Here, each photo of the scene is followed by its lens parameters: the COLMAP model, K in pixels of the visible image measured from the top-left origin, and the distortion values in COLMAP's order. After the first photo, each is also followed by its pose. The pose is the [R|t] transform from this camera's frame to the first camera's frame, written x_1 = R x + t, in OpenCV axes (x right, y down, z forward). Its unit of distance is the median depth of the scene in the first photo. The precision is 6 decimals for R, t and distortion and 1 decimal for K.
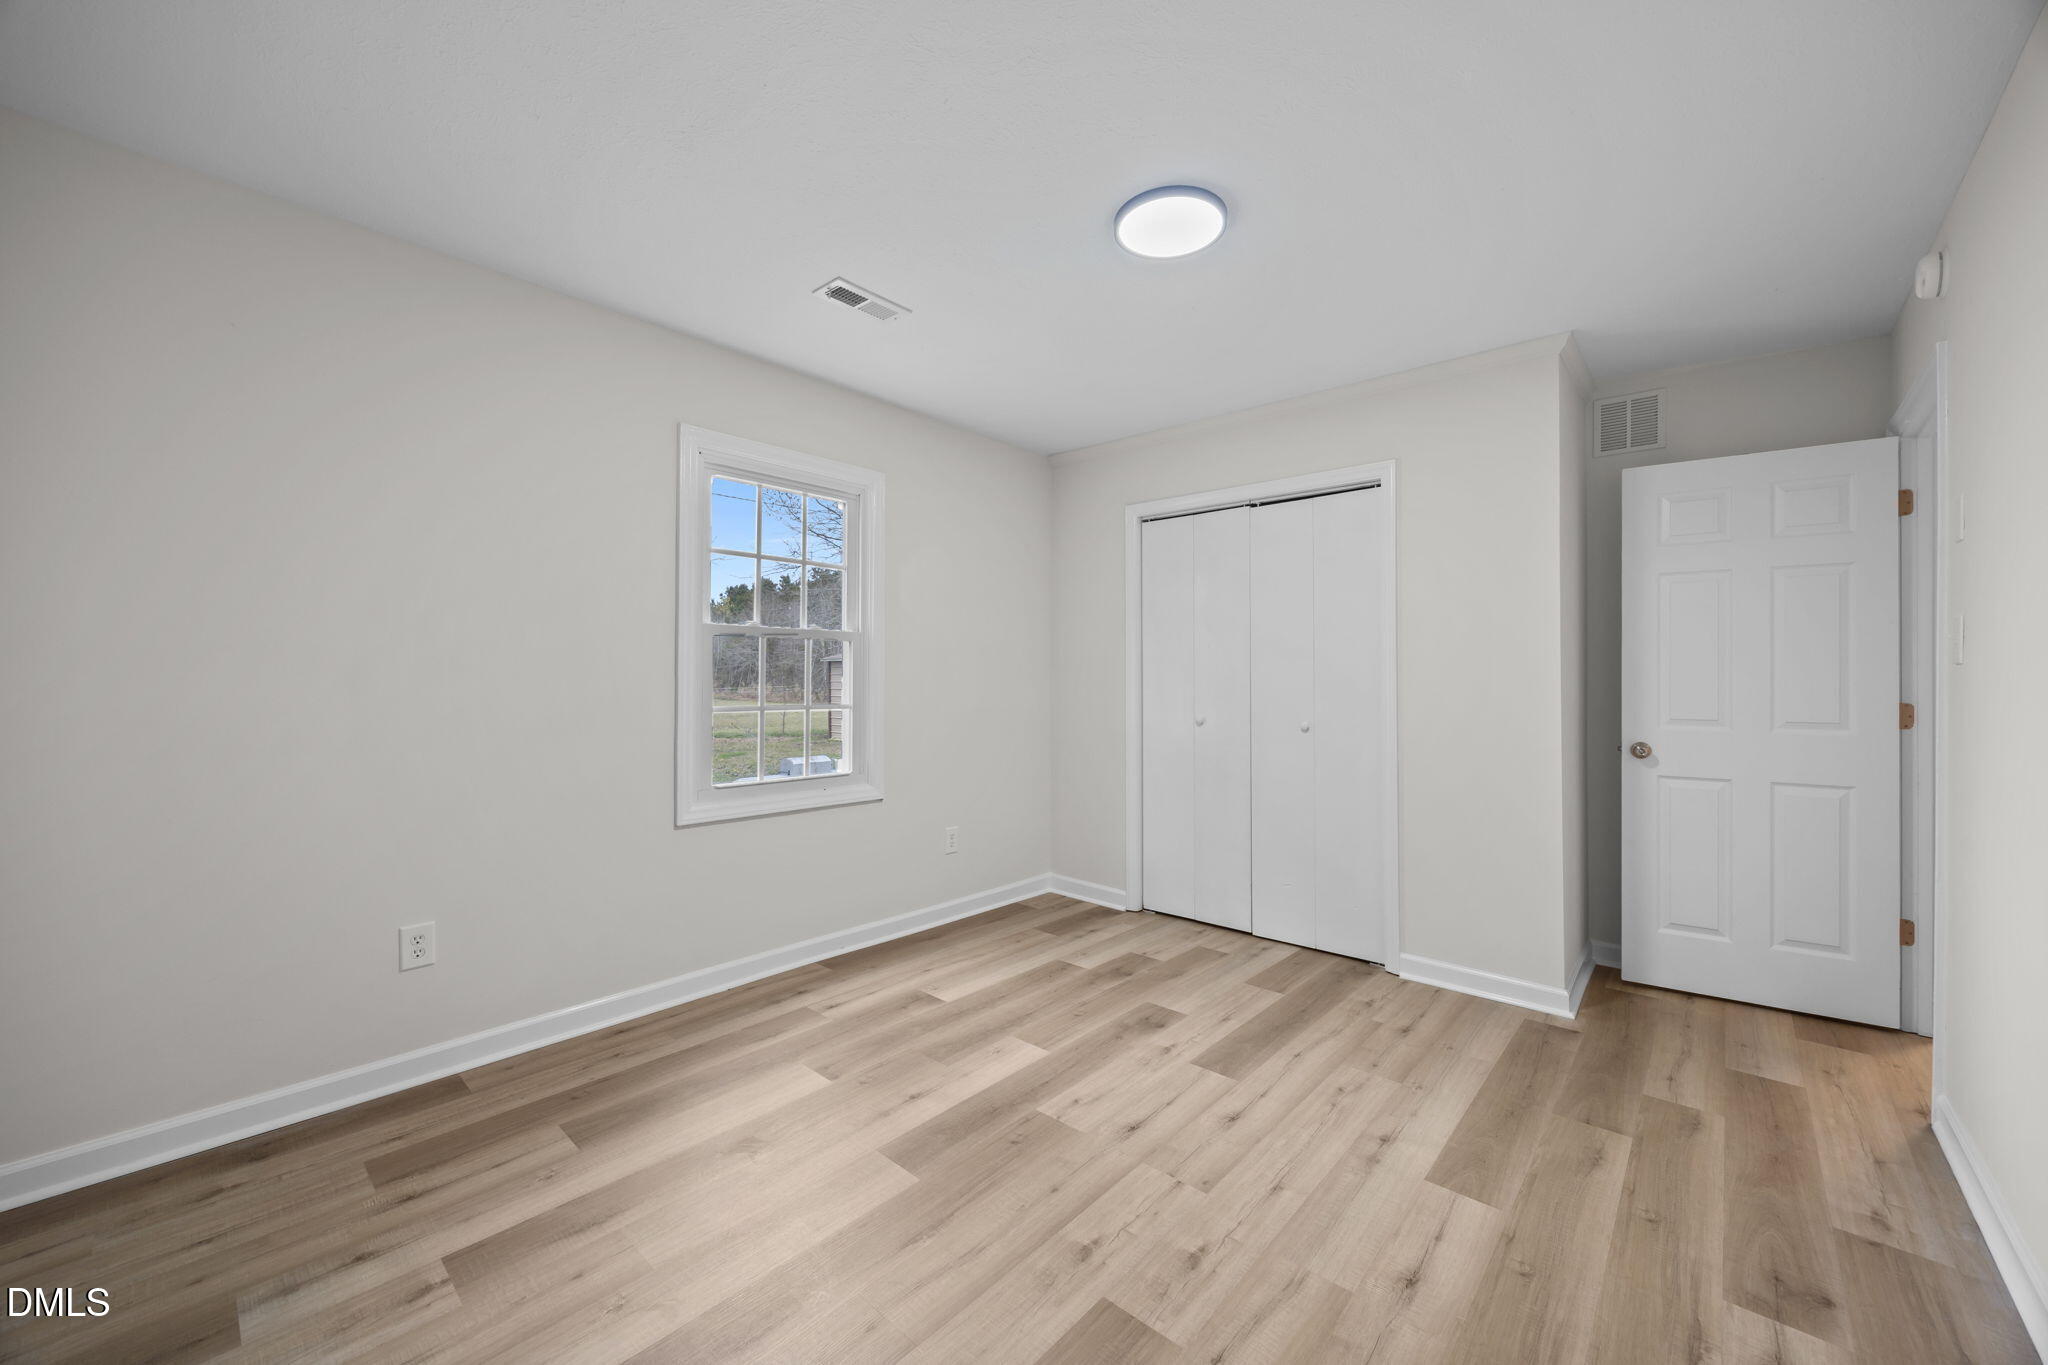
lens RADIAL K [[777.1, 0, 1014.2], [0, 777.1, 670.4], [0, 0, 1]] dist [-0.002906, 0.000354]
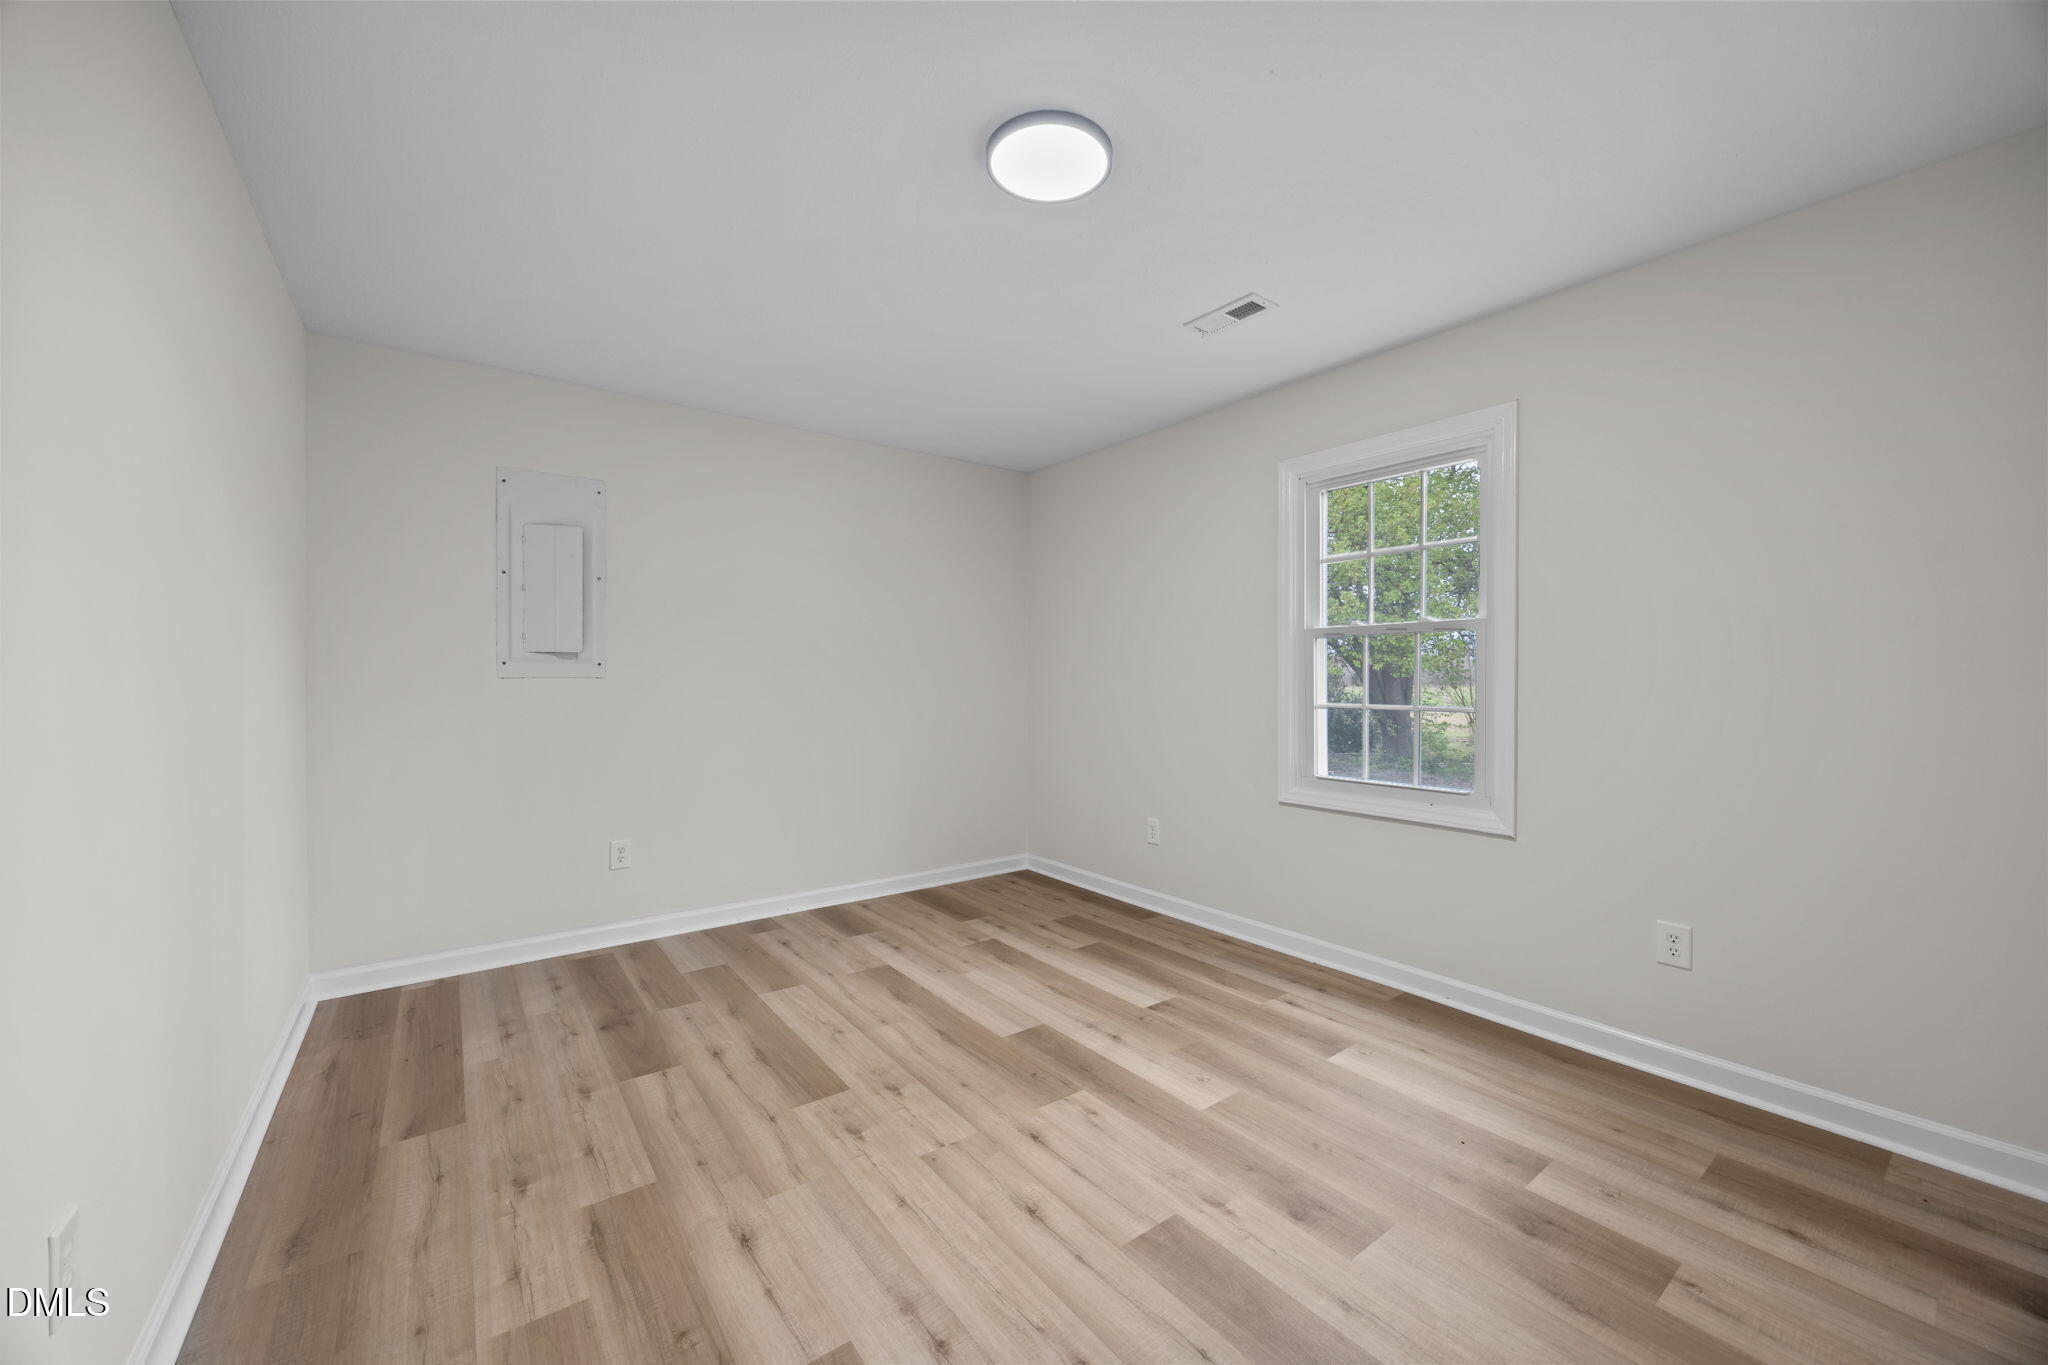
lens RADIAL K [[777.1, 0, 1056.0], [0, 777.1, 680.1], [0, 0, 1]] dist [-0.002906, 0.000354]
pose [[-0.158767, -0.003639, -0.987309, 0.936670], [0.011979, 0.999912, -0.005612, 0.019064], [0.987243, -0.012718, -0.158709, 1.000502]]
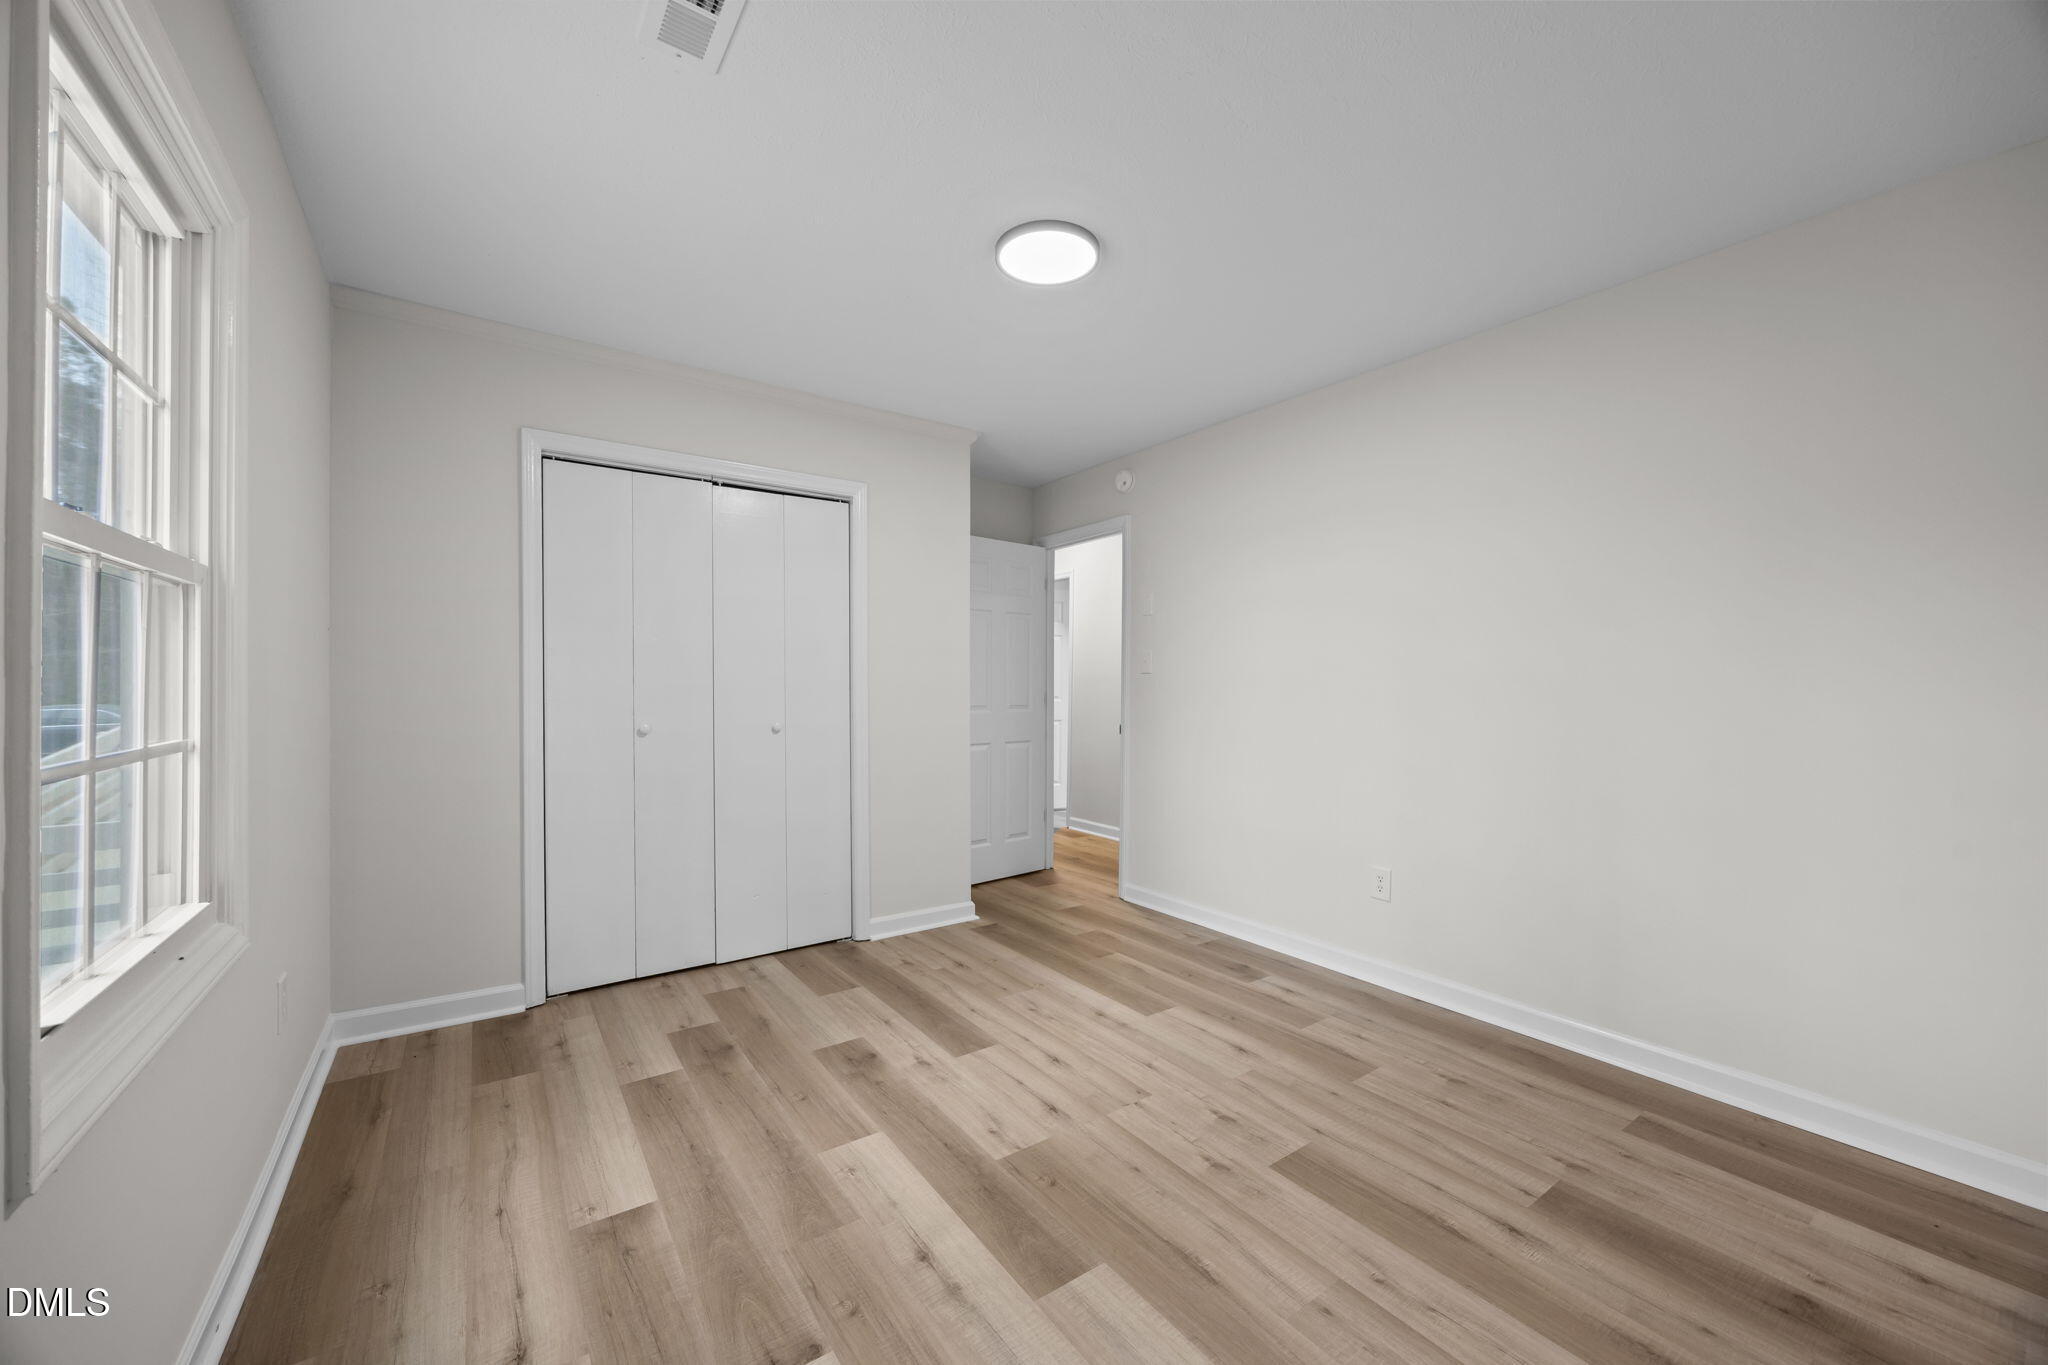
lens RADIAL K [[777.1, 0, 1038.7], [0, 777.1, 688.3], [0, 0, 1]] dist [-0.002906, 0.000354]
pose [[0.209931, -0.010653, 0.977658, -0.736439], [-0.014981, 0.999788, 0.014111, 0.004206], [-0.977601, -0.017609, 0.209727, 0.680914]]
